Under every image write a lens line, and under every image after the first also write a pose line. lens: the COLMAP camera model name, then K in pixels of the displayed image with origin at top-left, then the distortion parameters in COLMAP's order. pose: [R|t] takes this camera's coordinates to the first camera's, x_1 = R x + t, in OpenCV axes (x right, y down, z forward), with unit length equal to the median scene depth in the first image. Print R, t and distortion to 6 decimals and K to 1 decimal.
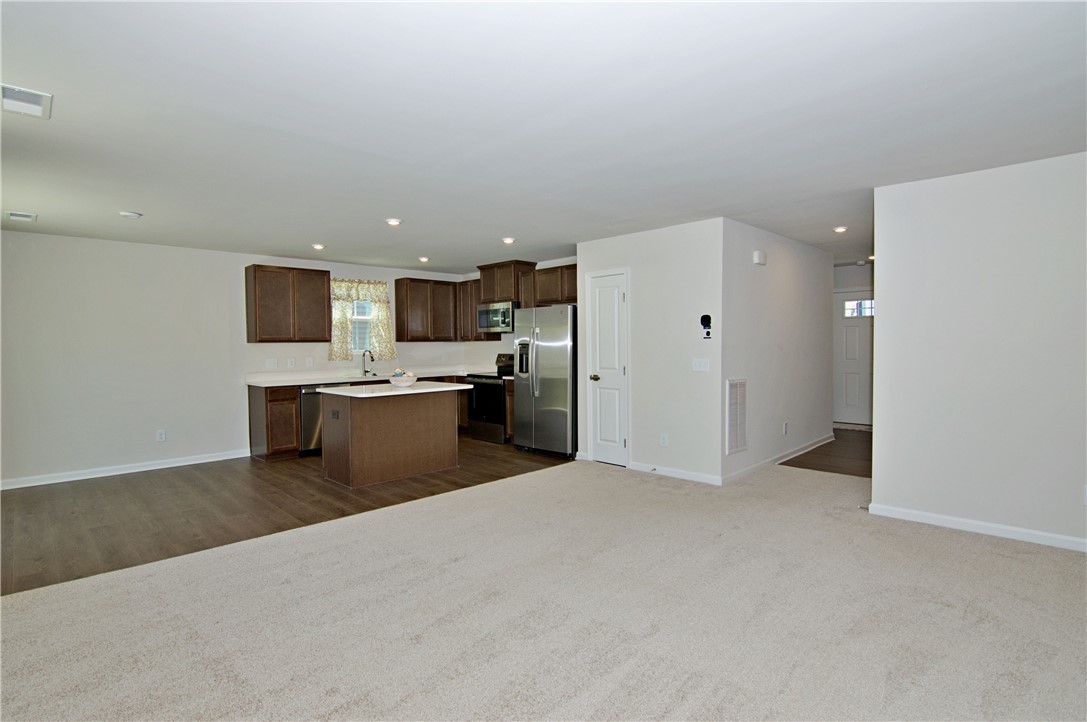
lens RADIAL K [[531.2, 0, 543.5], [0, 531.2, 361.0], [0, 0, 1]] dist [0.002078, -0.014042]
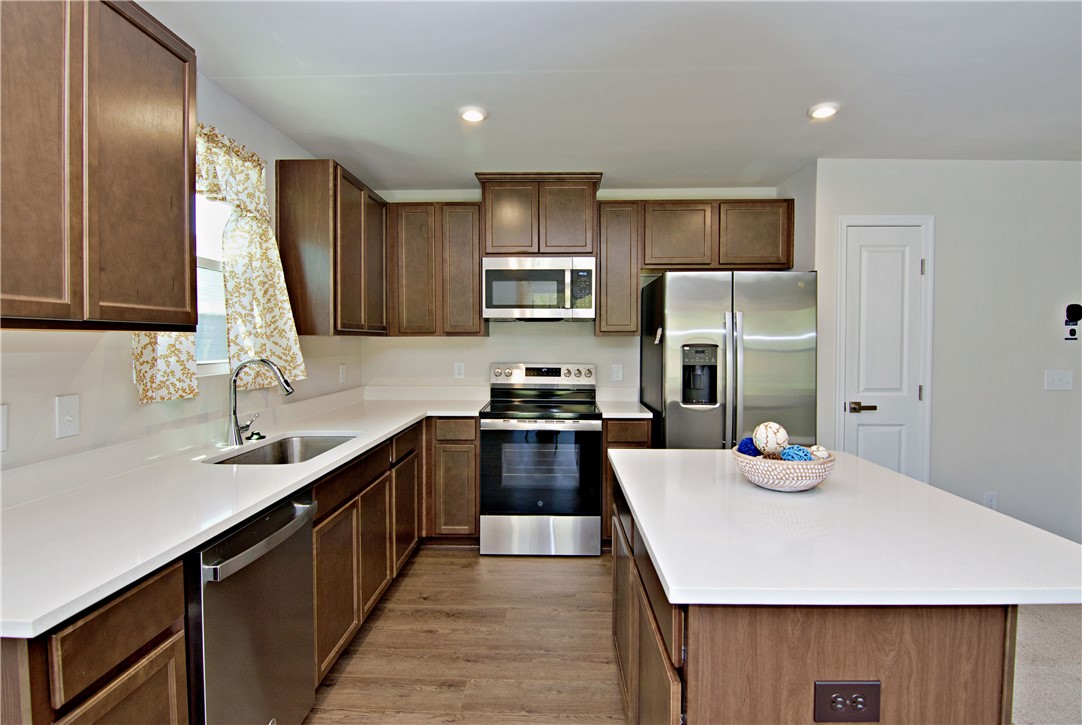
lens RADIAL K [[552.6, 0, 543.2], [0, 552.6, 357.9], [0, 0, 1]] dist [0.000173, -0.000087]
pose [[0.725396, -0.011152, 0.688241, -0.419753], [0.013124, 0.999911, 0.002370, -0.019944], [-0.688206, 0.007314, 0.725478, 0.629083]]
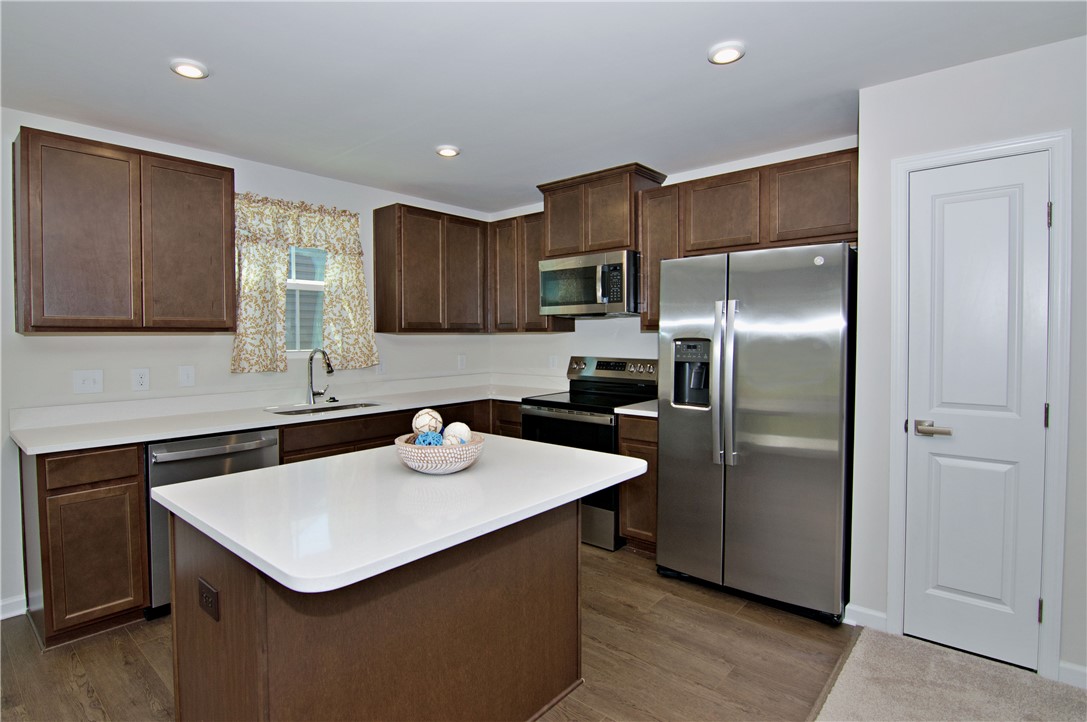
lens RADIAL K [[533.0, 0, 531.0], [0, 533.0, 358.4], [0, 0, 1]] dist [-0.029601, -0.000395]
pose [[0.997702, 0.003480, 0.067660, -0.168344], [-0.004063, 0.999956, 0.008485, -0.016737], [-0.067627, -0.008741, 0.997672, 0.496974]]
